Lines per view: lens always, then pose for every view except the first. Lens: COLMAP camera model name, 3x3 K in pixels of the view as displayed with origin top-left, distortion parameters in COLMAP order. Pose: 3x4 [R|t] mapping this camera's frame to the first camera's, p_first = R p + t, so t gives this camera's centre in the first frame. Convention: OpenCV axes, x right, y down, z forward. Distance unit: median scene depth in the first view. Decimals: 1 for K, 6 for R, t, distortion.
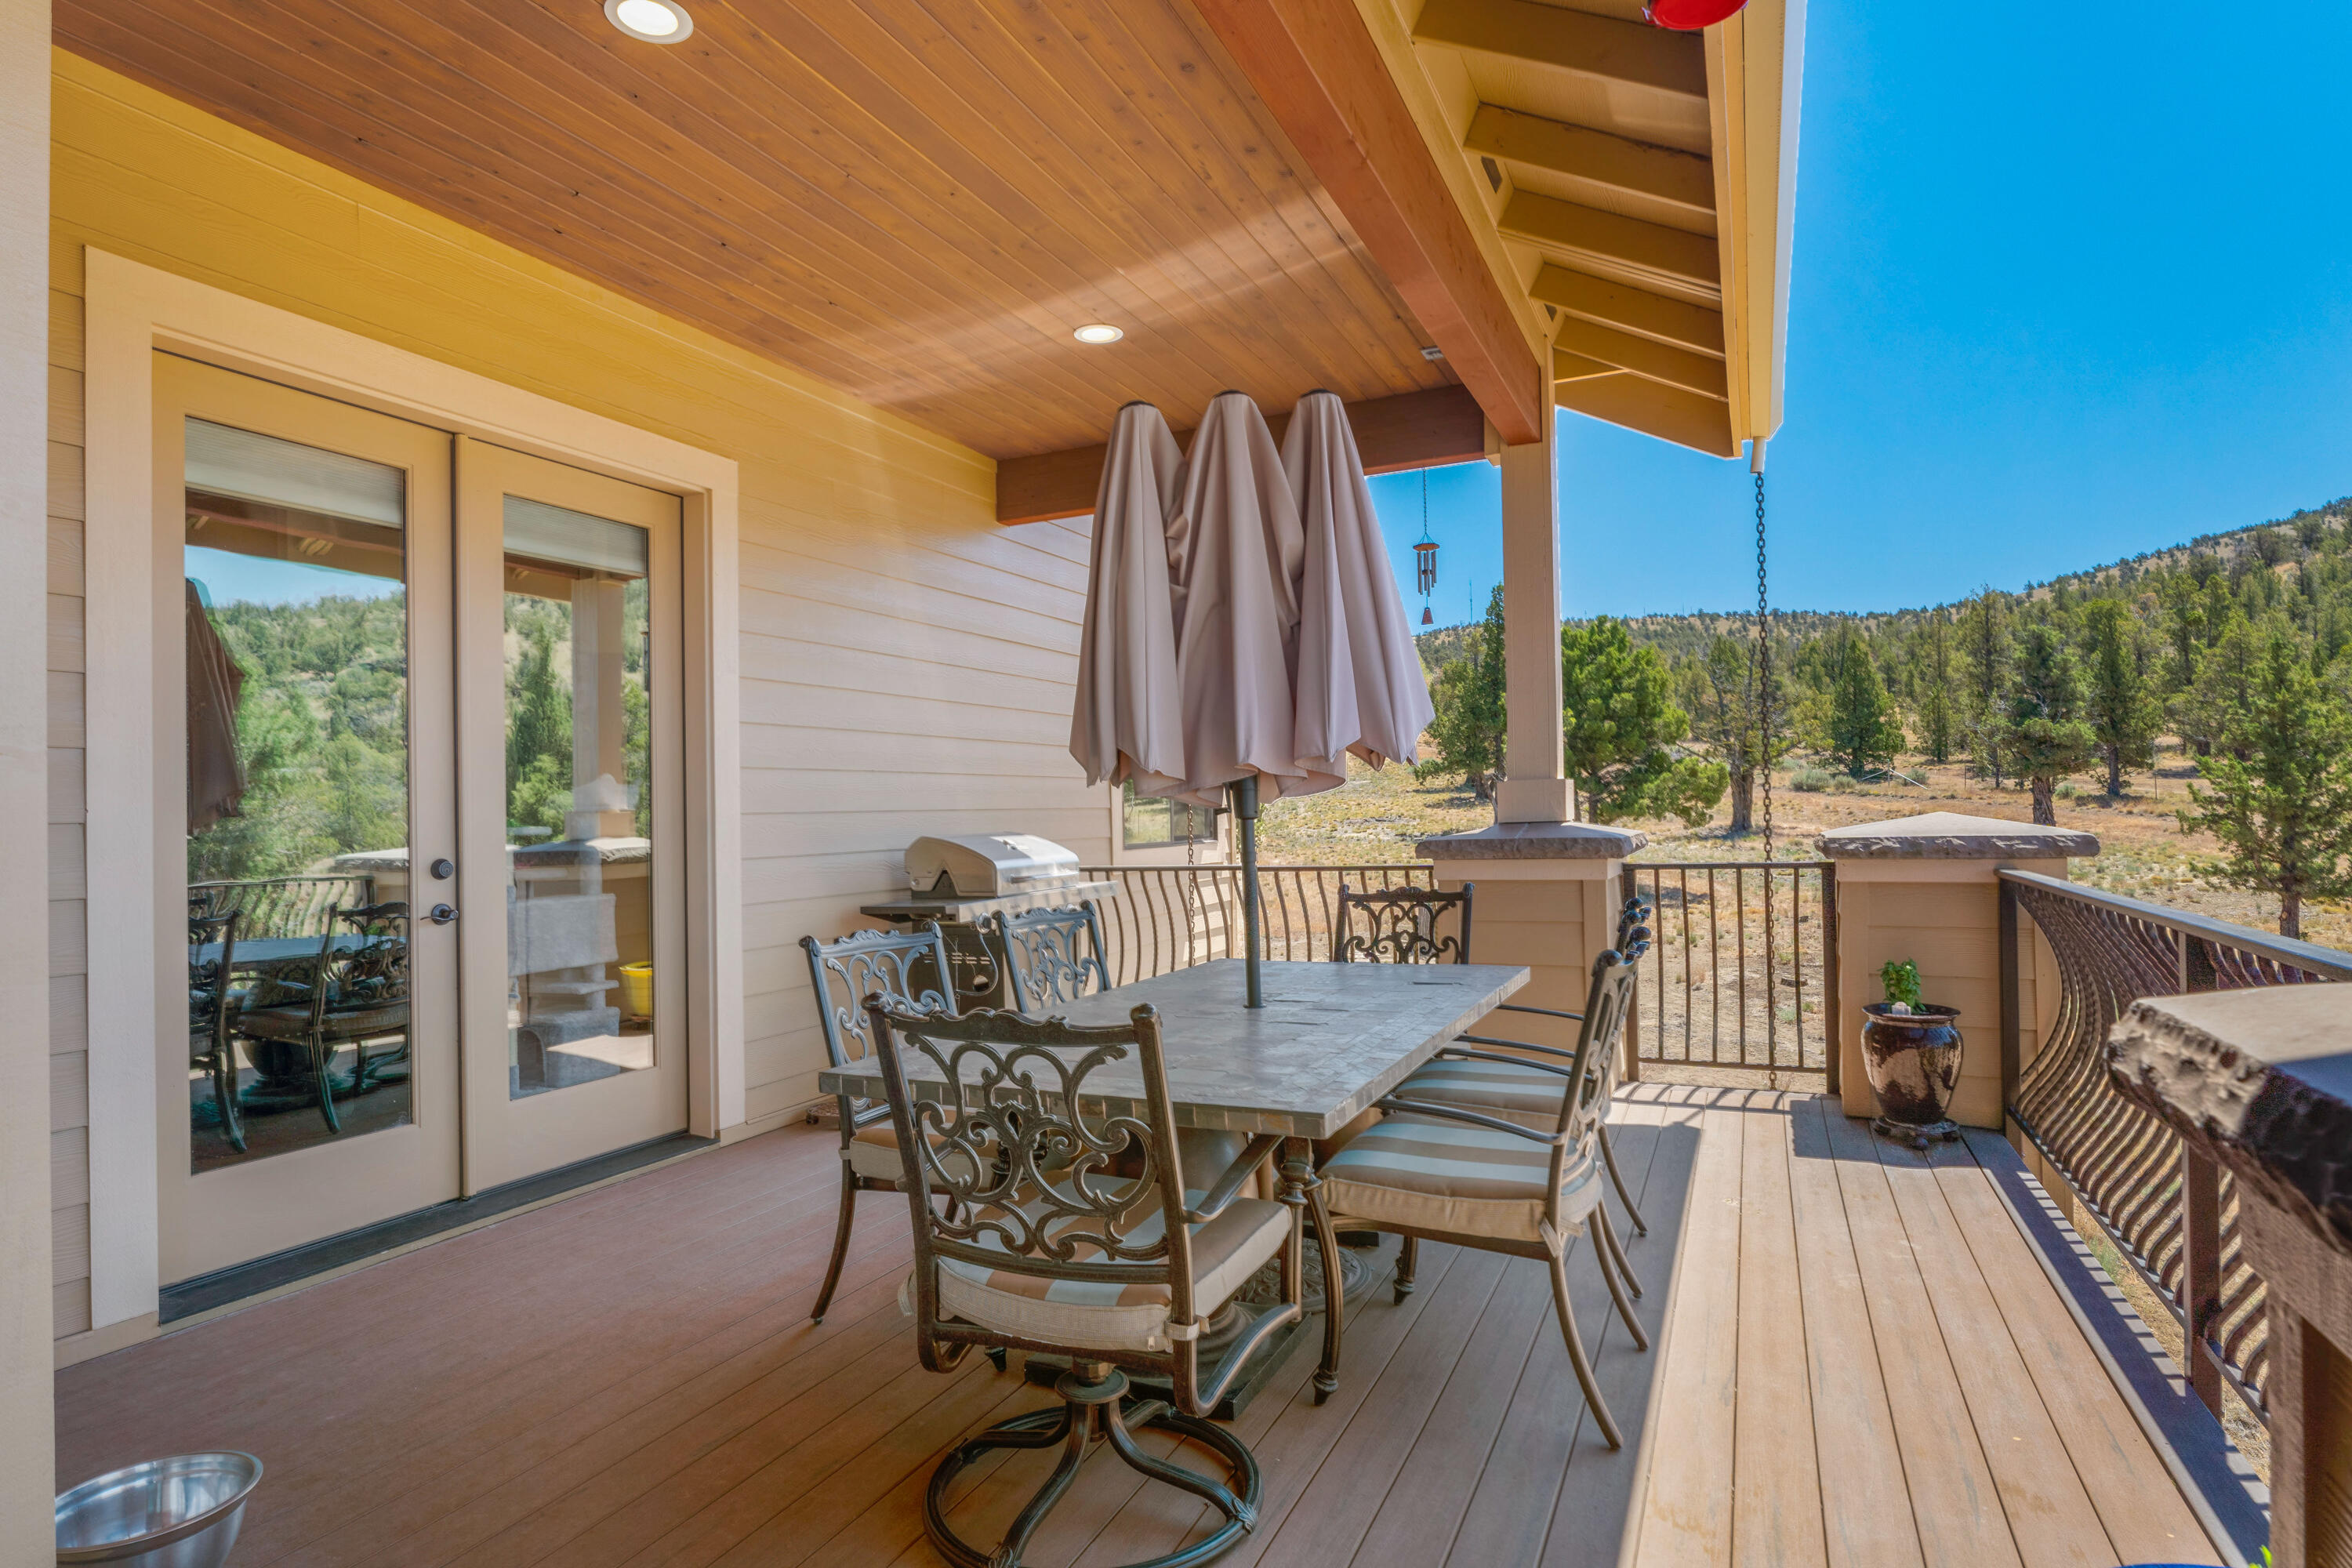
lens RADIAL K [[1217.8, 0, 1172.6], [0, 1217.8, 804.5], [0, 0, 1]] dist [-0.006193, -0.002760]
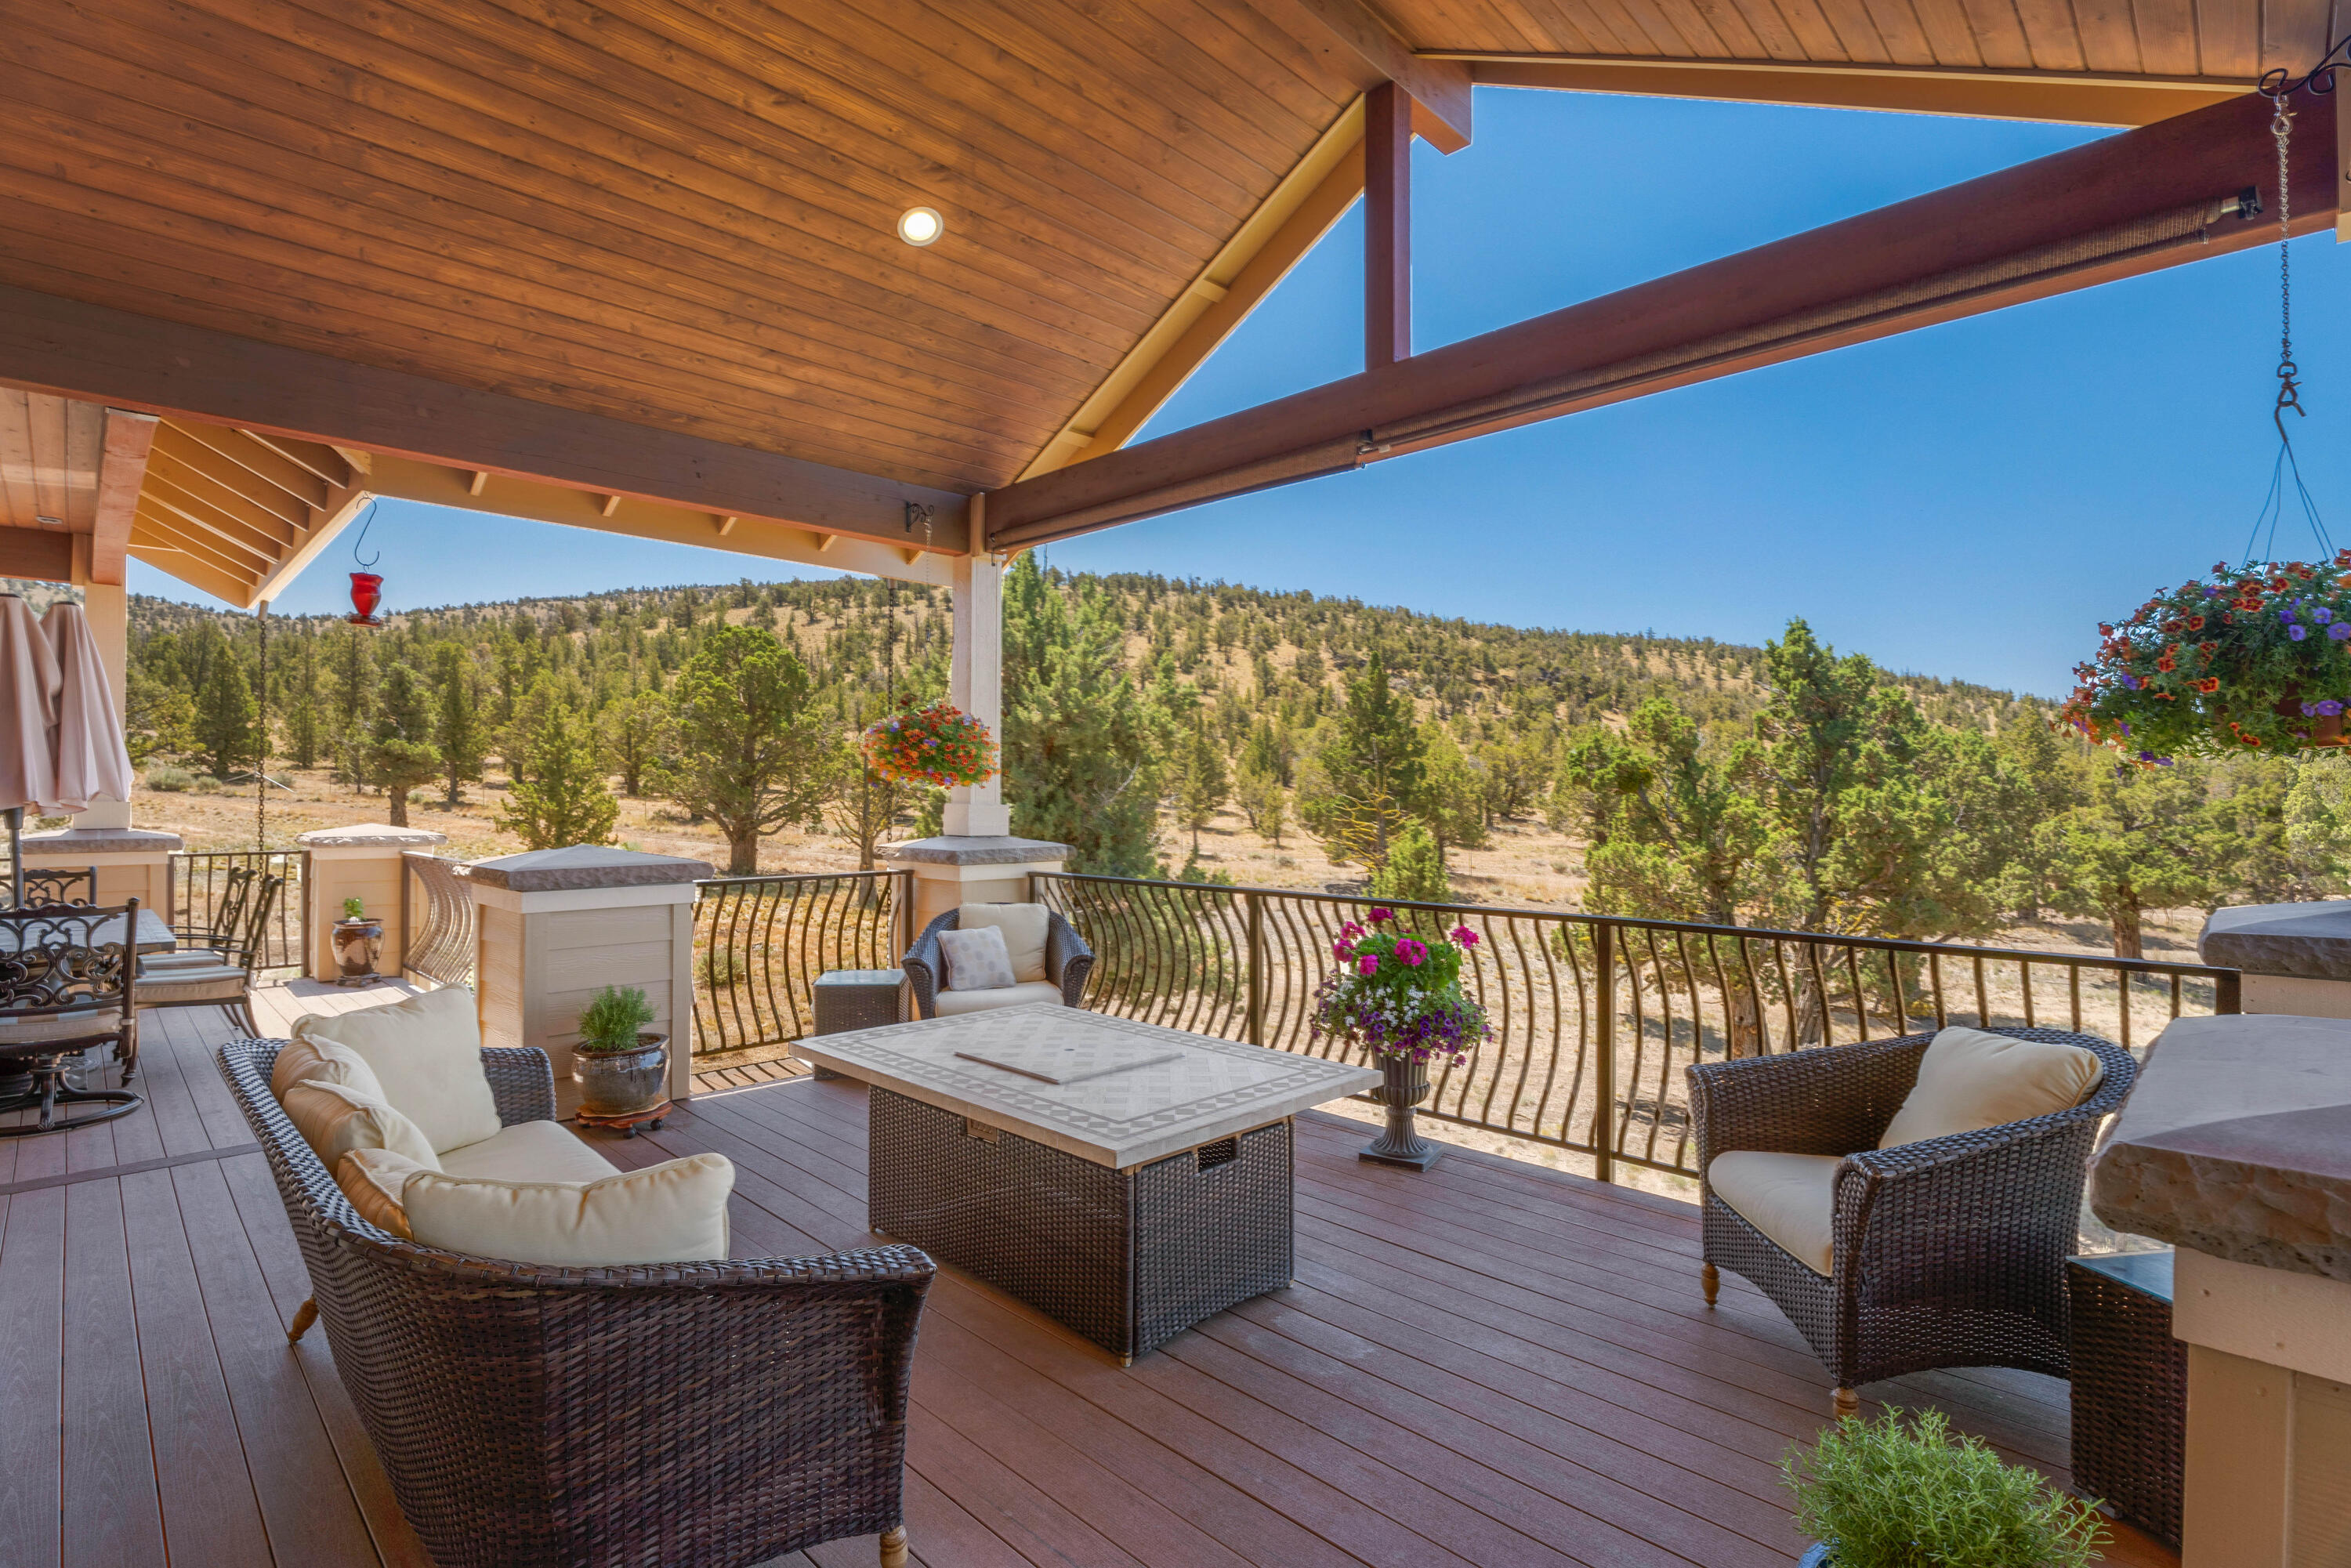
lens RADIAL K [[1122.8, 0, 1171.5], [0, 1122.8, 799.6], [0, 0, 1]] dist [-0.005110, -0.000994]
pose [[0.333357, 0.024046, 0.942494, -0.067359], [-0.019649, 0.999635, -0.018554, -0.002646], [-0.942596, -0.012334, 0.333707, -0.086670]]
